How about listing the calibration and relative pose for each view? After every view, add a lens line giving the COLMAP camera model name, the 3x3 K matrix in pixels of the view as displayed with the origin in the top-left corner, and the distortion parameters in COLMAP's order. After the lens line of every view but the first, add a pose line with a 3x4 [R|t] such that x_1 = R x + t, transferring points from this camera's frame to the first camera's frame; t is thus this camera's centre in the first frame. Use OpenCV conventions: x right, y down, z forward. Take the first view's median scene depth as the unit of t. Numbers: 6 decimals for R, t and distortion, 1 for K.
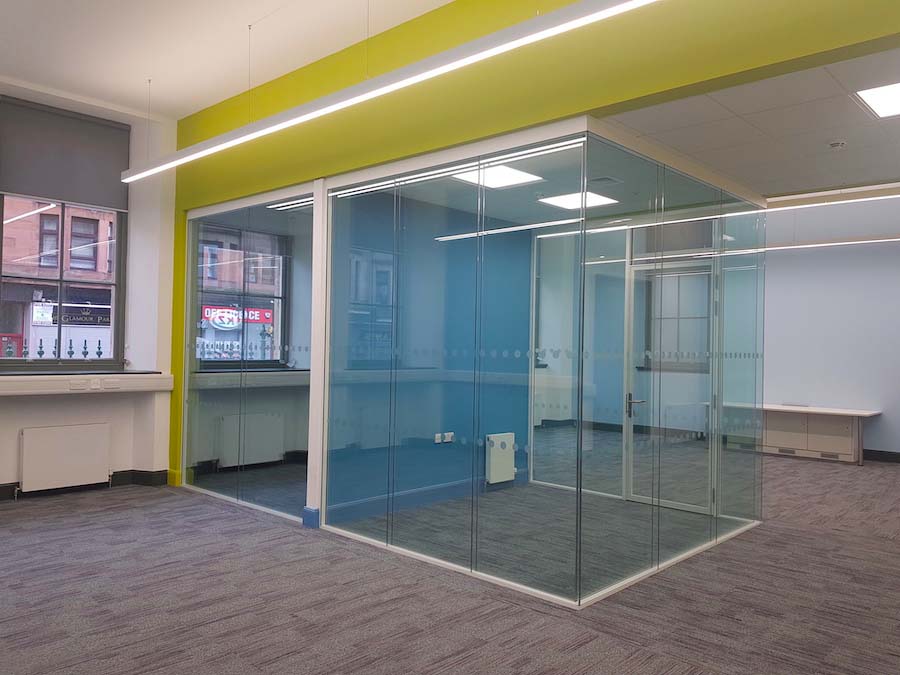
lens RADIAL K [[706.5, 0, 463.4], [0, 706.5, 339.3], [0, 0, 1]] dist [0.055904, -0.083963]
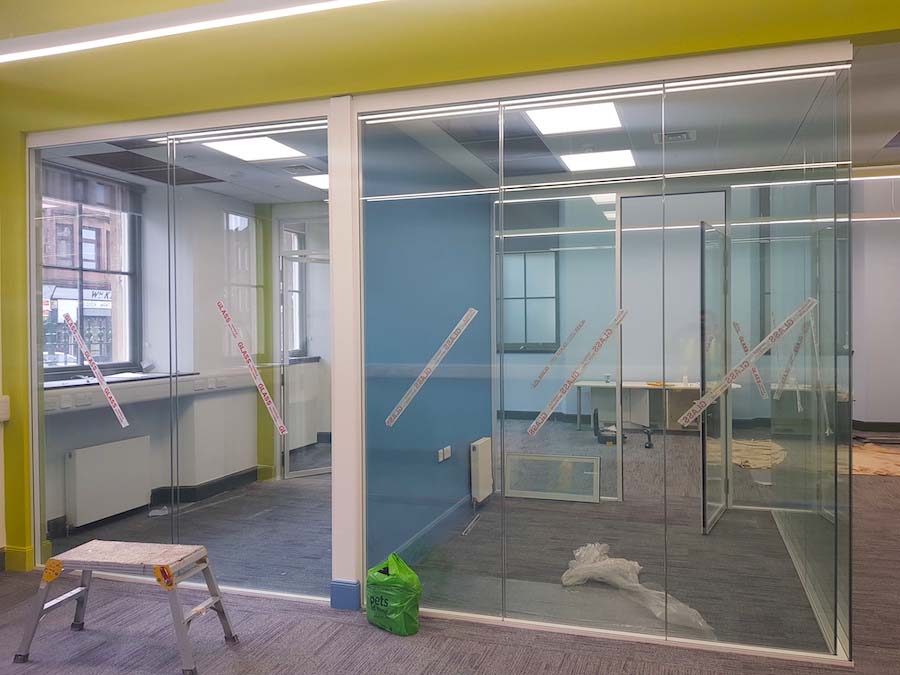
lens RADIAL K [[685.4, 0, 496.3], [0, 685.4, 312.8], [0, 0, 1]] dist [0.005252, 0.000927]
pose [[0.897216, -0.018824, 0.441191, -0.335099], [0.024992, 0.999654, -0.008173, -0.007594], [-0.440885, 0.018359, 0.897376, 0.316835]]
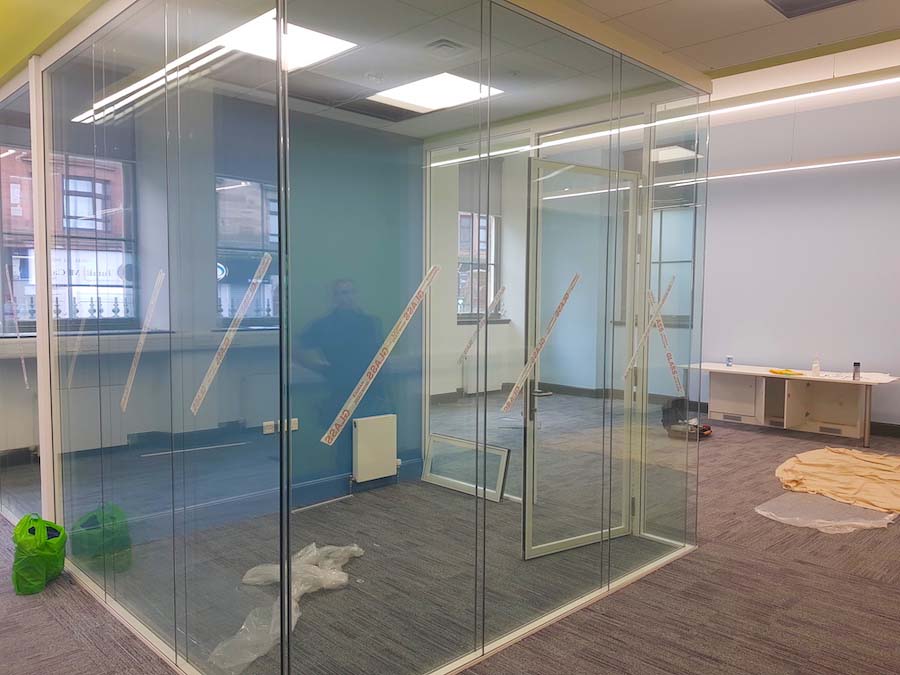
lens RADIAL K [[706.0, 0, 483.9], [0, 706.0, 336.0], [0, 0, 1]] dist [0.003081, -0.000886]
pose [[0.999559, -0.010228, -0.027891, 0.219592], [0.011920, 0.998054, 0.061210, 0.005277], [0.027211, -0.061515, 0.997735, 0.299516]]
